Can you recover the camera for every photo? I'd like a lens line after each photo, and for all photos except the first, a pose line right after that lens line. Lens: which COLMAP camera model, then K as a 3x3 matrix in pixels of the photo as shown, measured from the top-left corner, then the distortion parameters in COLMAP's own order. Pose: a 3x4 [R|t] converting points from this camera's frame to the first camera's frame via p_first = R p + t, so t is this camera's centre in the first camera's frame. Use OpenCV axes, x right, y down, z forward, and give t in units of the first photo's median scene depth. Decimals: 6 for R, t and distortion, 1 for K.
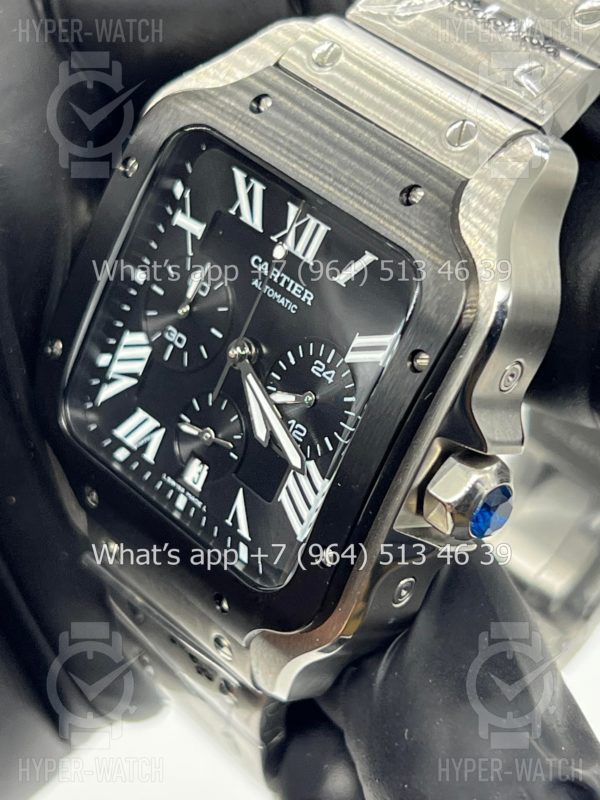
lens RADIAL K [[1864.3, 0, 300.0], [0, 1864.3, 400.0], [0, 0, 1]] dist [0.145592, -0.428519]
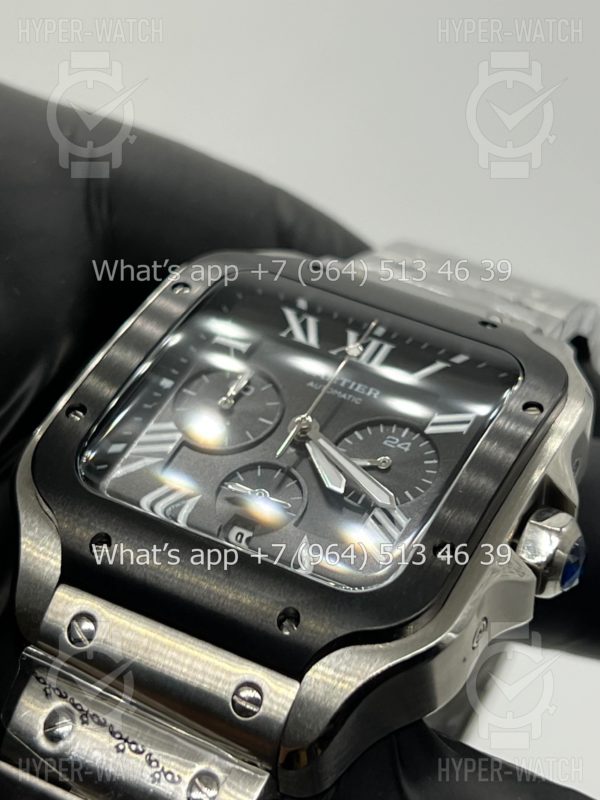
lens RADIAL K [[1864.3, 0, 300.0], [0, 1864.3, 400.0], [0, 0, 1]] dist [0.145592, -0.428519]
pose [[0.823175, 0.352191, 0.445359, -0.510374], [0.016389, 0.769311, -0.638664, 0.637371], [-0.567551, 0.533031, 0.627506, 0.338647]]
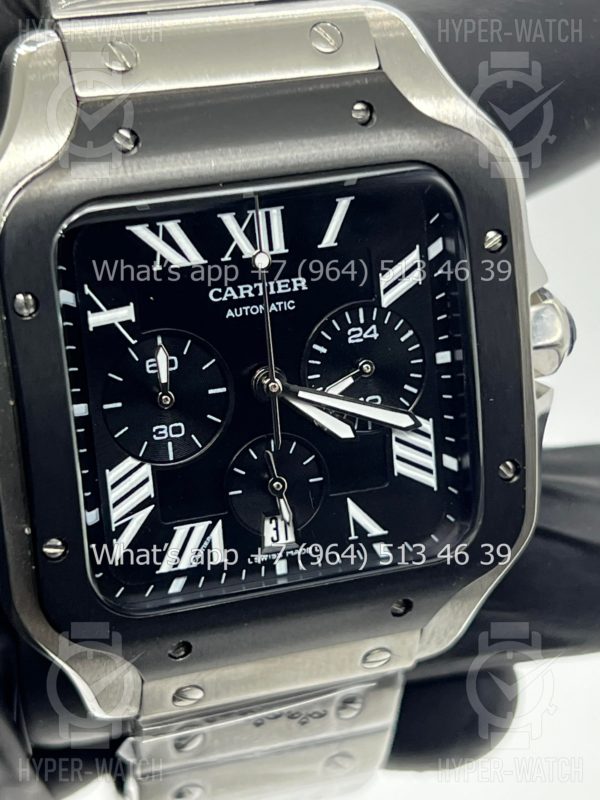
lens RADIAL K [[1864.3, 0, 300.0], [0, 1864.3, 400.0], [0, 0, 1]] dist [0.145592, -0.428519]
pose [[0.436950, -0.600480, 0.669700, -0.635097], [0.537551, 0.771280, 0.340831, -0.319220], [-0.721189, 0.211072, 0.659800, 0.404601]]
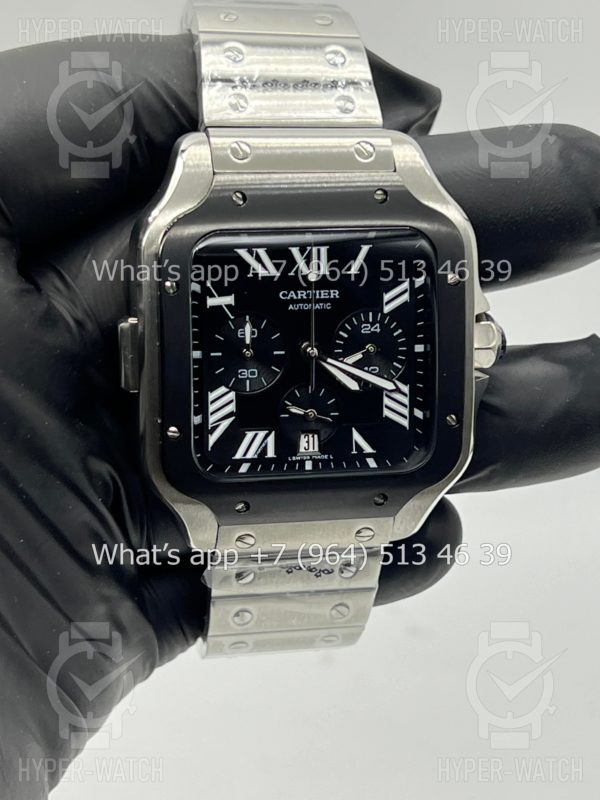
lens RADIAL K [[1864.3, 0, 300.0], [0, 1864.3, 400.0], [0, 0, 1]] dist [0.145592, -0.428519]
pose [[0.544452, -0.507630, 0.667745, -1.062744], [0.482728, 0.840660, 0.245486, -0.366454], [-0.685963, 0.188683, 0.702747, -0.036037]]
